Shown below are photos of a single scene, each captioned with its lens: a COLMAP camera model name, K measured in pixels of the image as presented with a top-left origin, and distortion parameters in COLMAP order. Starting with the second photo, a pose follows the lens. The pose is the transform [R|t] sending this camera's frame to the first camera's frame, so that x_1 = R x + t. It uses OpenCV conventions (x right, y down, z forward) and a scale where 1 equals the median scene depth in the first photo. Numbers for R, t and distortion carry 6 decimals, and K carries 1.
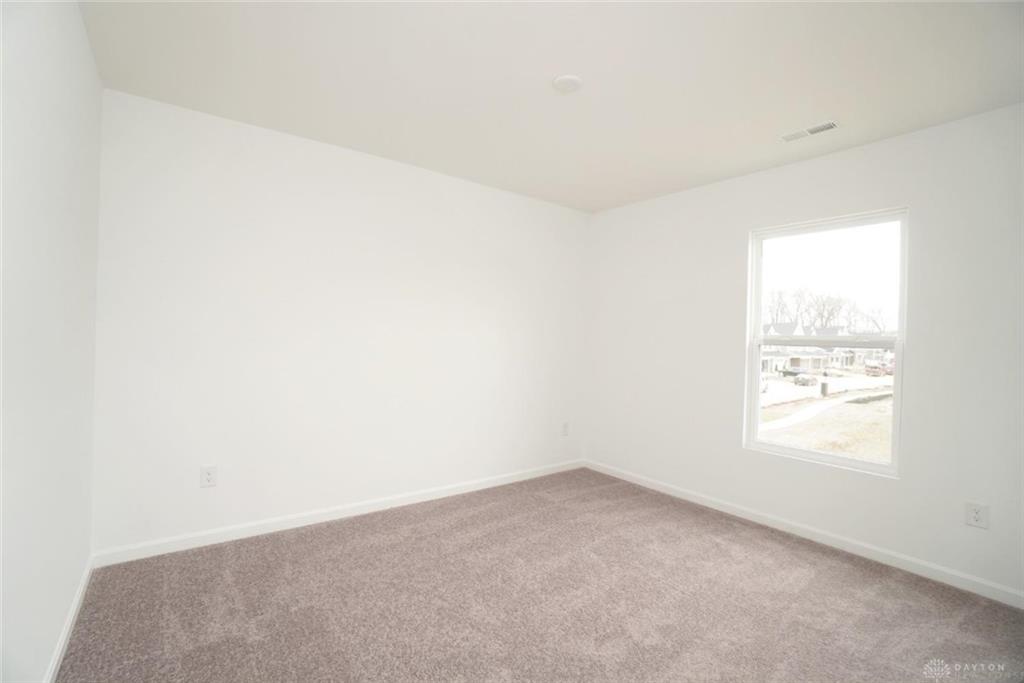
lens RADIAL K [[457.8, 0, 508.4], [0, 457.8, 338.2], [0, 0, 1]] dist [-0.056292, 0.021497]
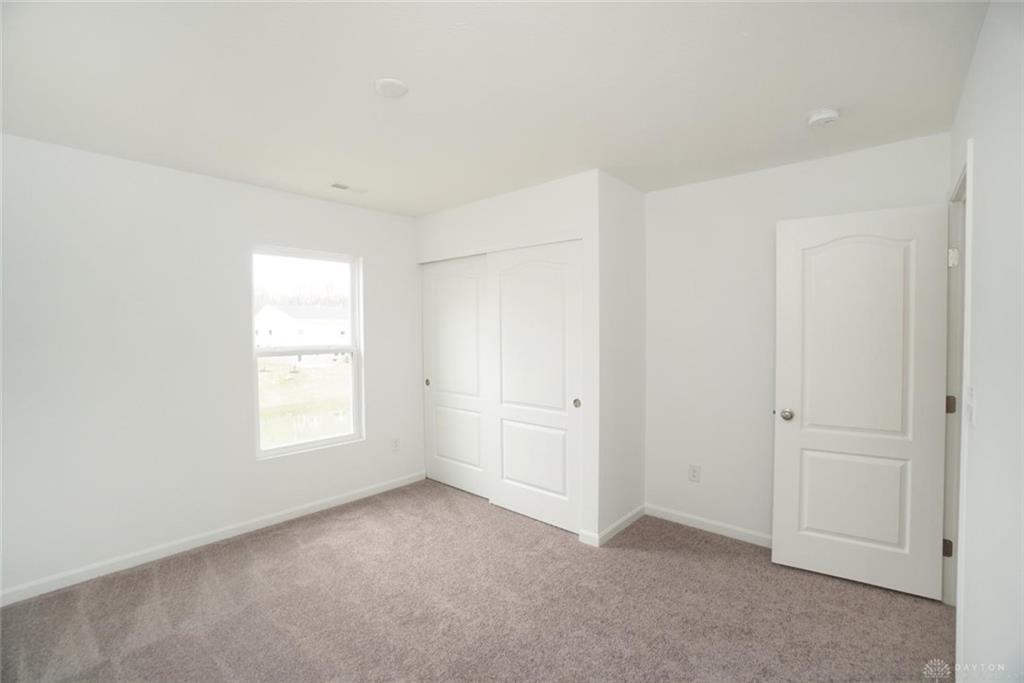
lens RADIAL K [[440.1, 0, 507.0], [0, 440.1, 344.3], [0, 0, 1]] dist [-0.060702, 0.021855]
pose [[-0.166687, -0.061894, 0.984065, -0.532187], [0.001611, 0.998009, 0.063044, -0.080903], [-0.986009, 0.012094, -0.166256, 0.637185]]
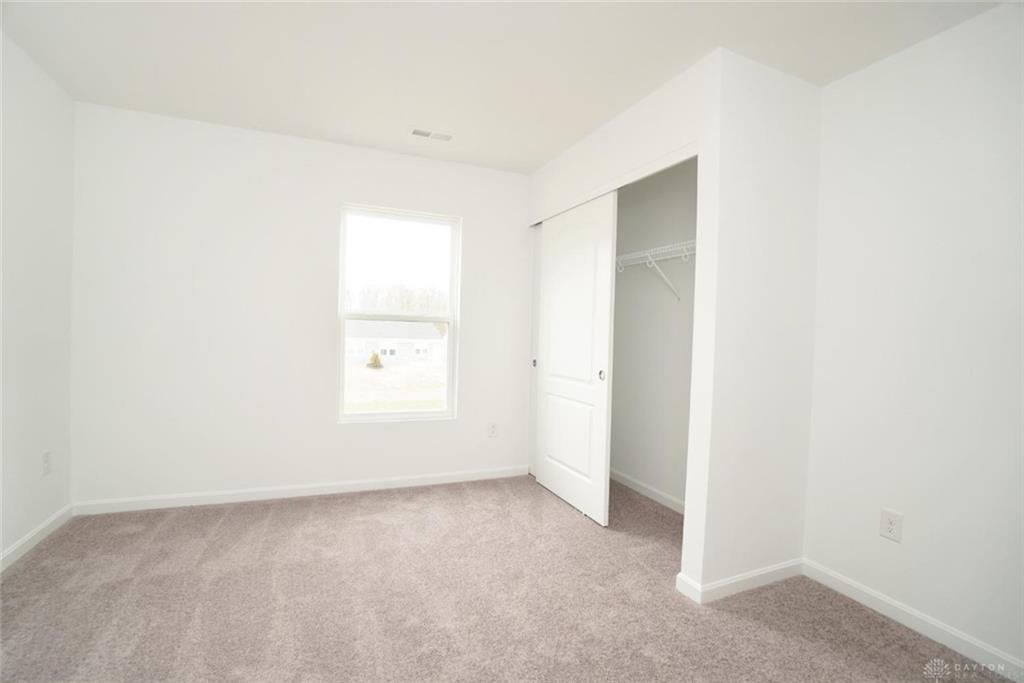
lens RADIAL K [[457.8, 0, 508.4], [0, 457.8, 338.2], [0, 0, 1]] dist [-0.056292, 0.021497]
pose [[0.255430, -0.035735, 0.966167, -0.356702], [-0.021125, 0.998872, 0.042529, 0.006618], [-0.966597, -0.031273, 0.254387, 0.410310]]
